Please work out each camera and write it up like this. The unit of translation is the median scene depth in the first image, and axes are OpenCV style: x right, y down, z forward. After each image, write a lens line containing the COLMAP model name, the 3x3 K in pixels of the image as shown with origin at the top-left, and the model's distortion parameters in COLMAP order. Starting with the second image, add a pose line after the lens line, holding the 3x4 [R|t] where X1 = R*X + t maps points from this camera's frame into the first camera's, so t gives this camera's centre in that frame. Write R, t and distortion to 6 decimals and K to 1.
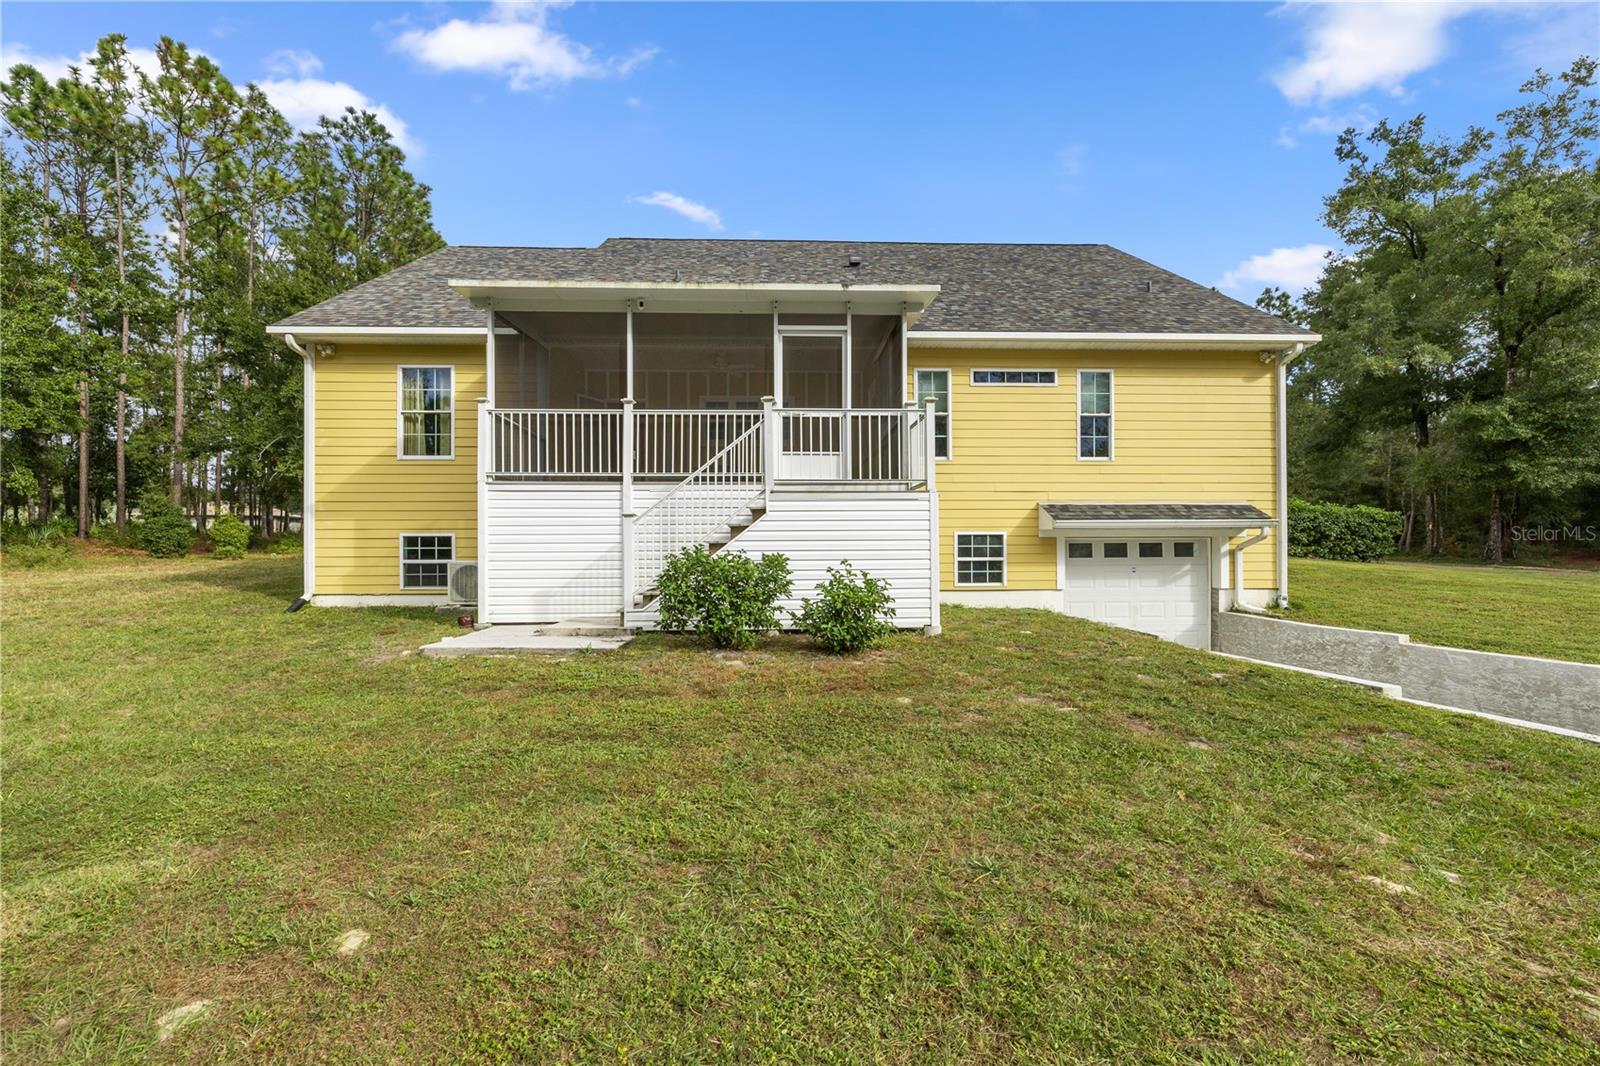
lens RADIAL K [[676.2, 0, 801.5], [0, 676.2, 552.6], [0, 0, 1]] dist [0.002305, 0.000390]
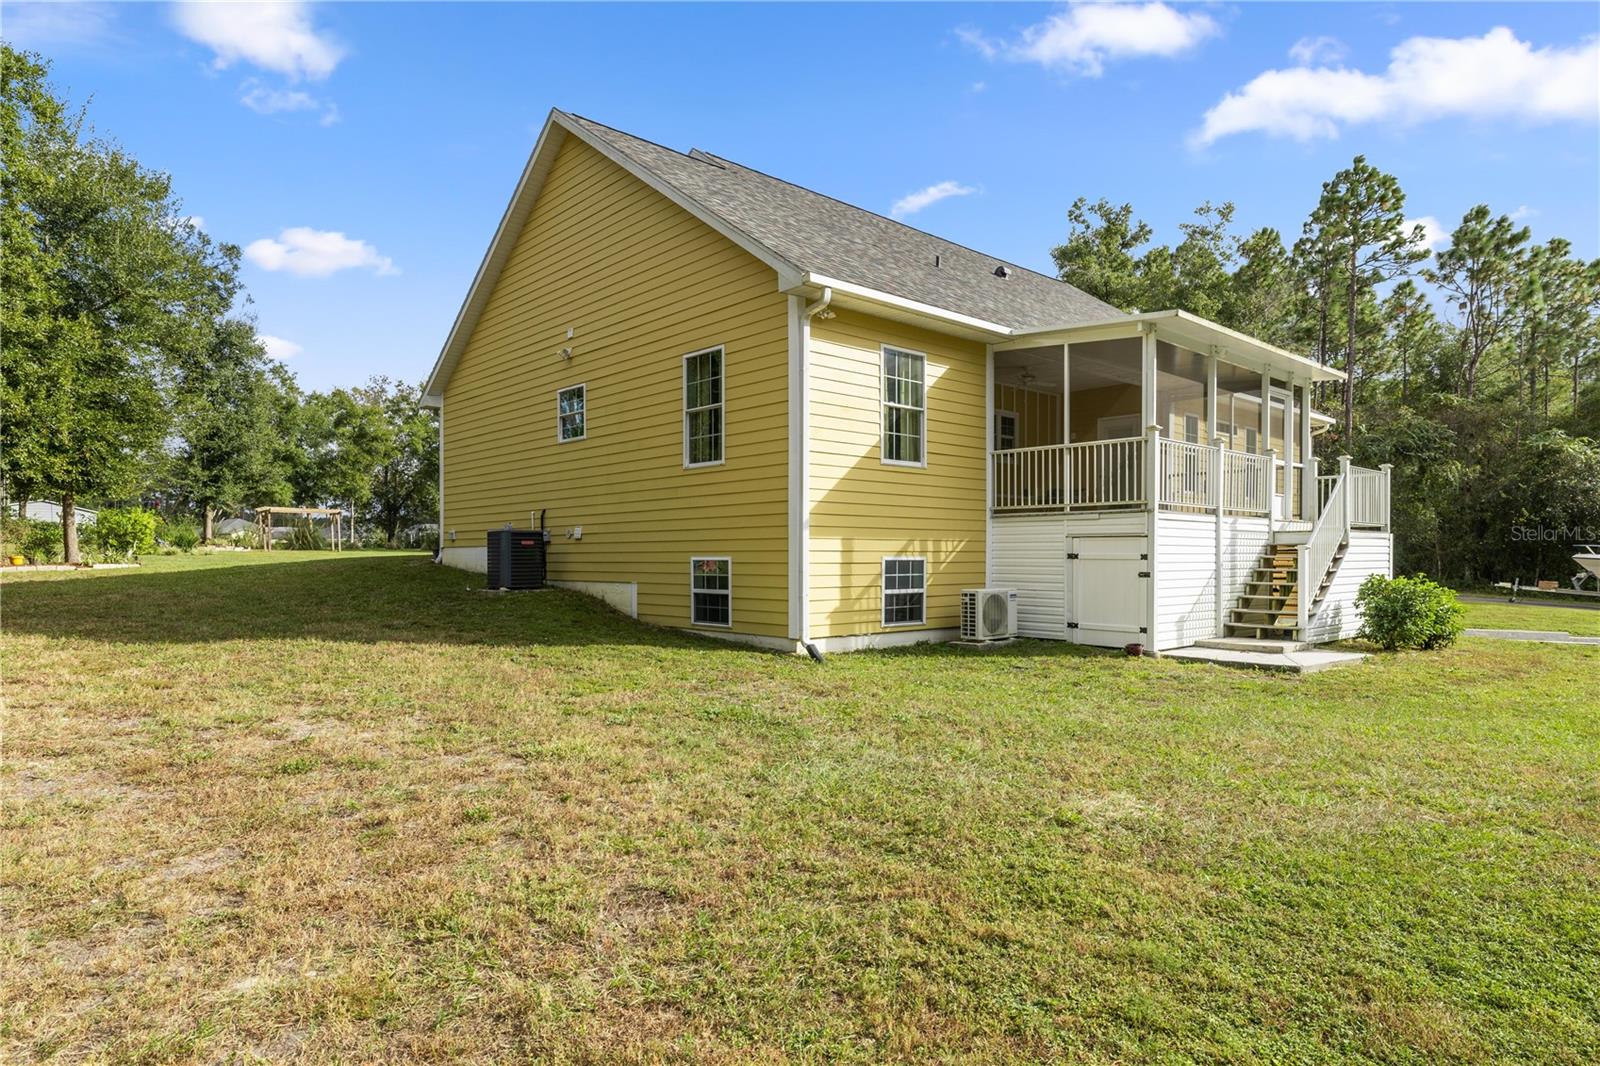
lens RADIAL K [[927.2, 0, 799.7], [0, 927.2, 564.3], [0, 0, 1]] dist [0.052662, -0.000087]
pose [[0.775976, 0.004166, 0.630749, -0.205246], [-0.000517, 0.999982, -0.005968, -0.001916], [-0.630762, 0.004305, 0.775964, 0.033214]]
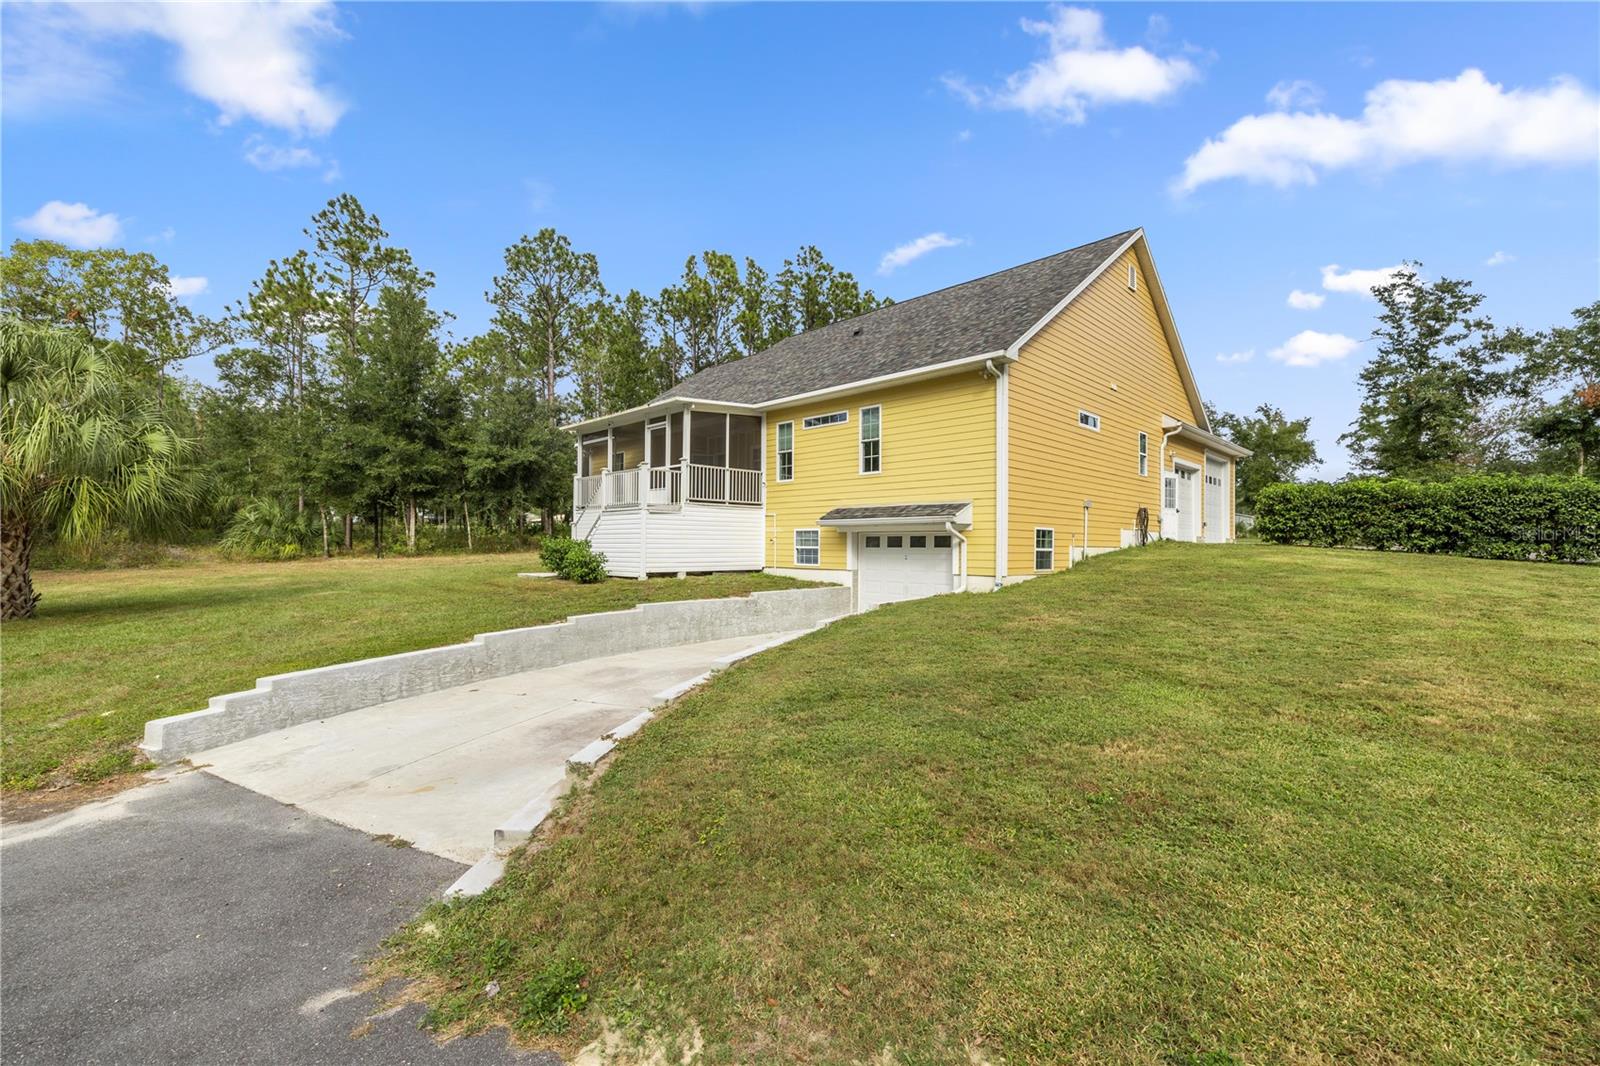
lens RADIAL K [[674.6, 0, 800.0], [0, 674.6, 533.0], [0, 0, 1]] dist [0.000117, 0.000070]
pose [[0.674607, -0.004494, -0.738164, 1.332365], [-0.011156, 0.999805, -0.016283, 0.002754], [0.738093, 0.019219, 0.674425, 0.006277]]
